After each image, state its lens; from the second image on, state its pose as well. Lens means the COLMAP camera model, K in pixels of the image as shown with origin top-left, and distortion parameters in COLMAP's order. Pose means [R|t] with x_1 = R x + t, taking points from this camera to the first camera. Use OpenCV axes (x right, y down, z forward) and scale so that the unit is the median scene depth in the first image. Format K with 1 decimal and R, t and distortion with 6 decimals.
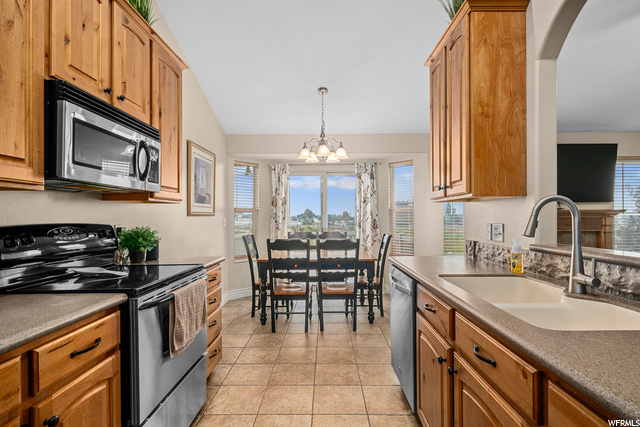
lens RADIAL K [[317.4, 0, 320.5], [0, 317.4, 217.0], [0, 0, 1]] dist [0.008673, -0.000613]
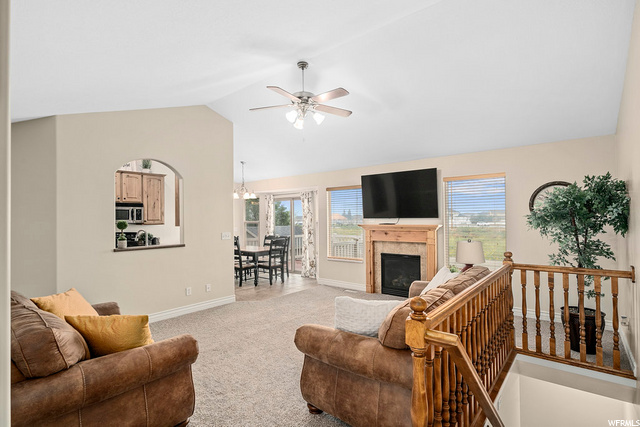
lens RADIAL K [[317.4, 0, 320.0], [0, 317.4, 213.7], [0, 0, 1]] dist [0.008673, -0.000613]
pose [[0.781589, -0.013993, -0.623637, 1.317857], [0.009082, 0.999898, -0.011053, -0.051317], [0.623728, 0.002975, 0.781636, -0.182645]]
